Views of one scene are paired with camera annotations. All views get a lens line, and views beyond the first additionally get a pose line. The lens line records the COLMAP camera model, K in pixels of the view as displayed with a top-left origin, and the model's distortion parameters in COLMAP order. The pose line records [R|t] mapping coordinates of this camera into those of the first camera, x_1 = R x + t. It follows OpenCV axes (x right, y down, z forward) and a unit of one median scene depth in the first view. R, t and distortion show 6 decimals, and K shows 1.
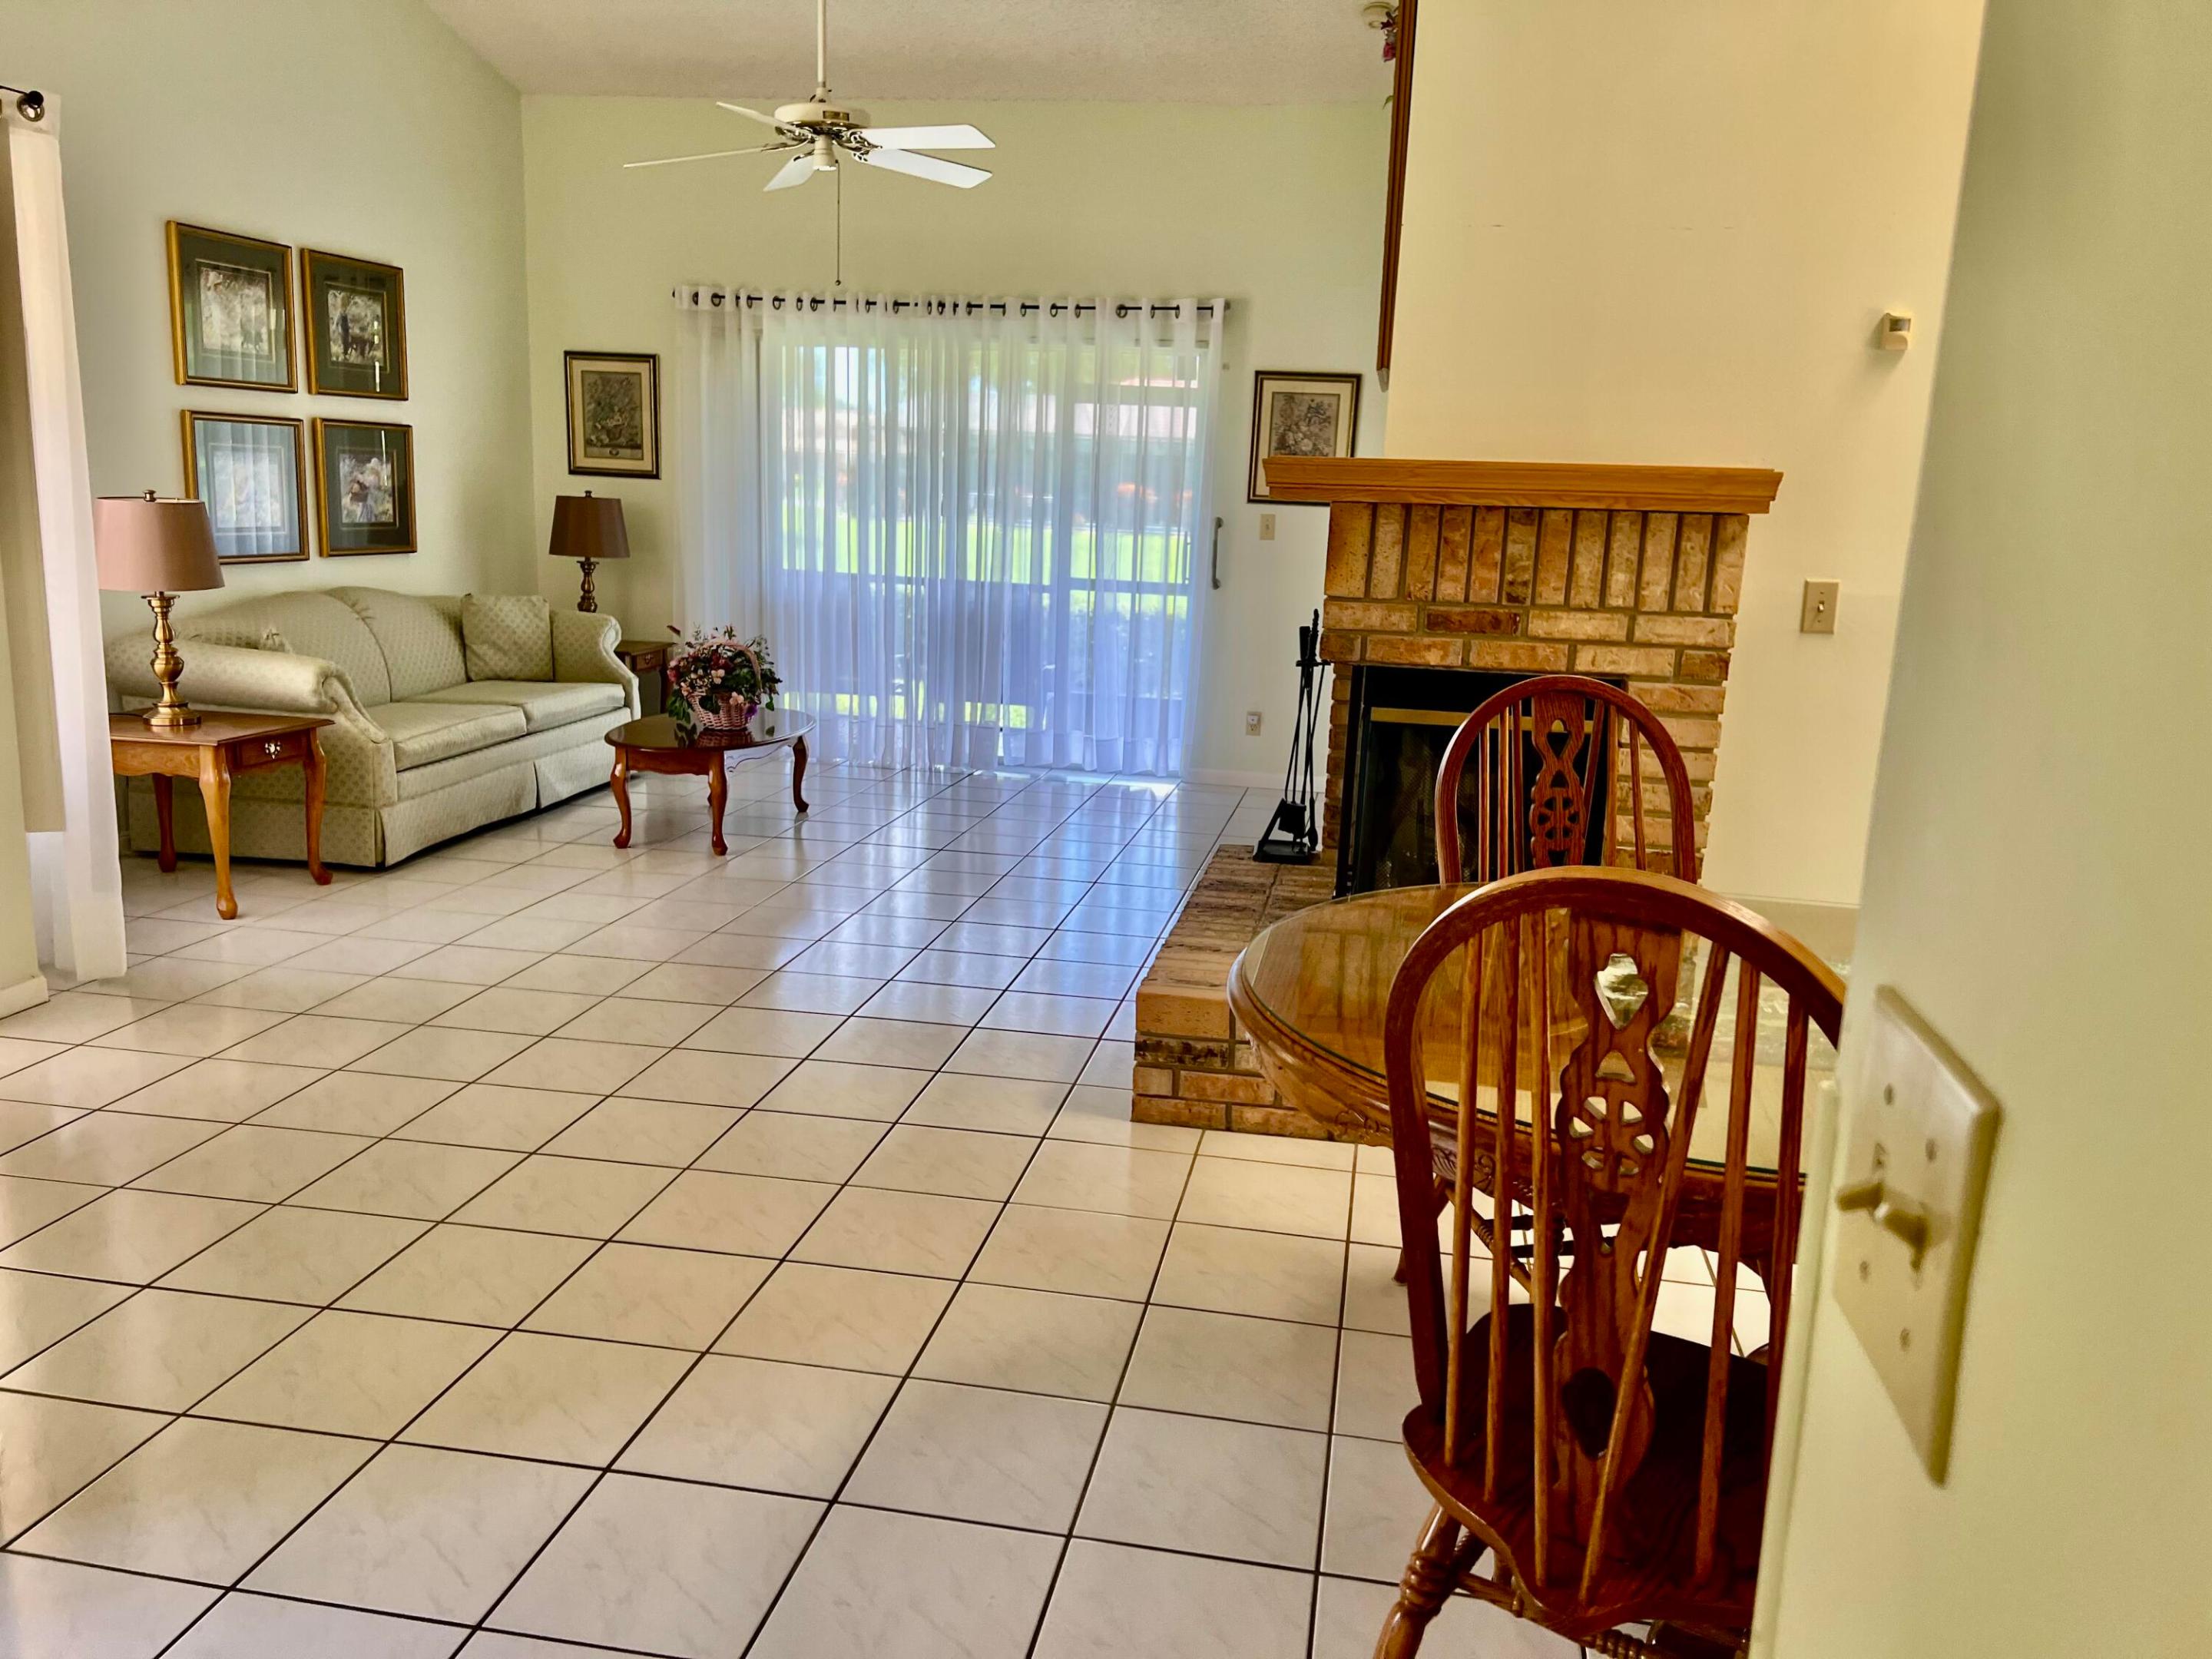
lens RADIAL K [[1650.8, 0, 1116.2], [0, 1650.8, 847.0], [0, 0, 1]] dist [0.067279, -0.081250]
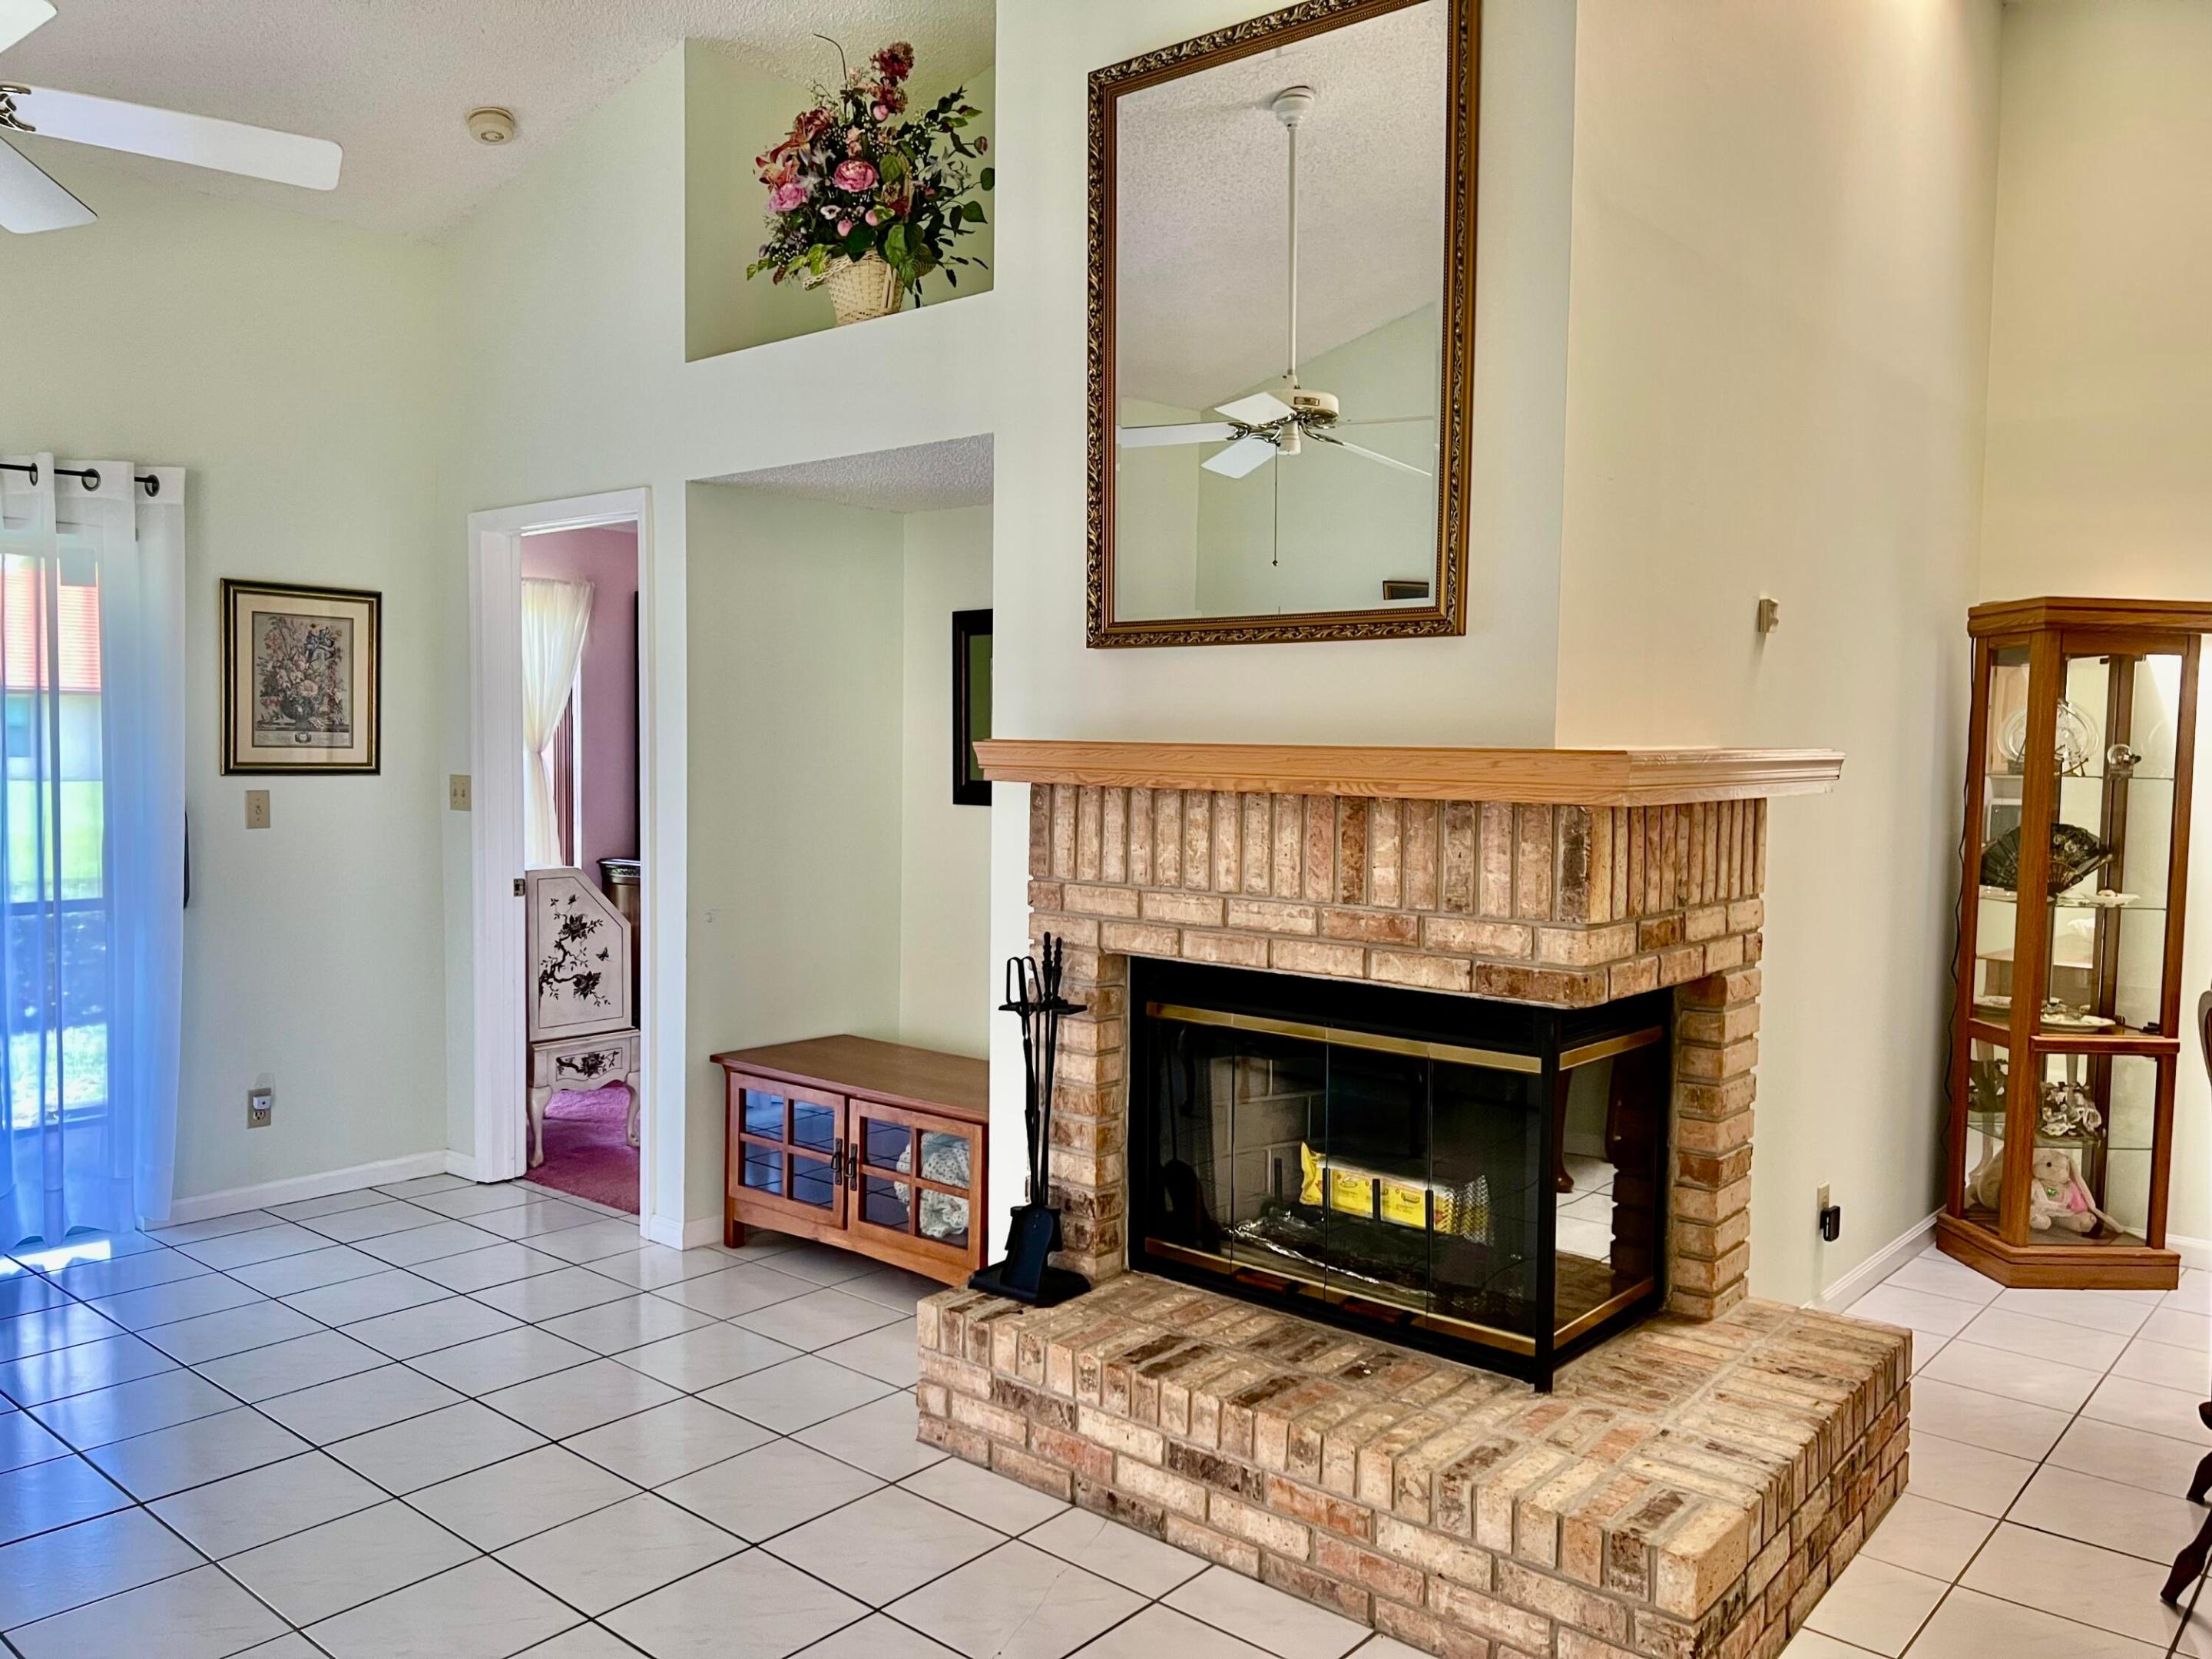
lens RADIAL K [[1650.8, 0, 1107.6], [0, 1650.8, 823.4], [0, 0, 1]] dist [0.067279, -0.081250]
pose [[0.507754, -0.077672, 0.857994, -0.363389], [0.192227, 0.981033, -0.024948, -0.126309], [-0.839782, 0.177597, 0.513054, 0.447977]]
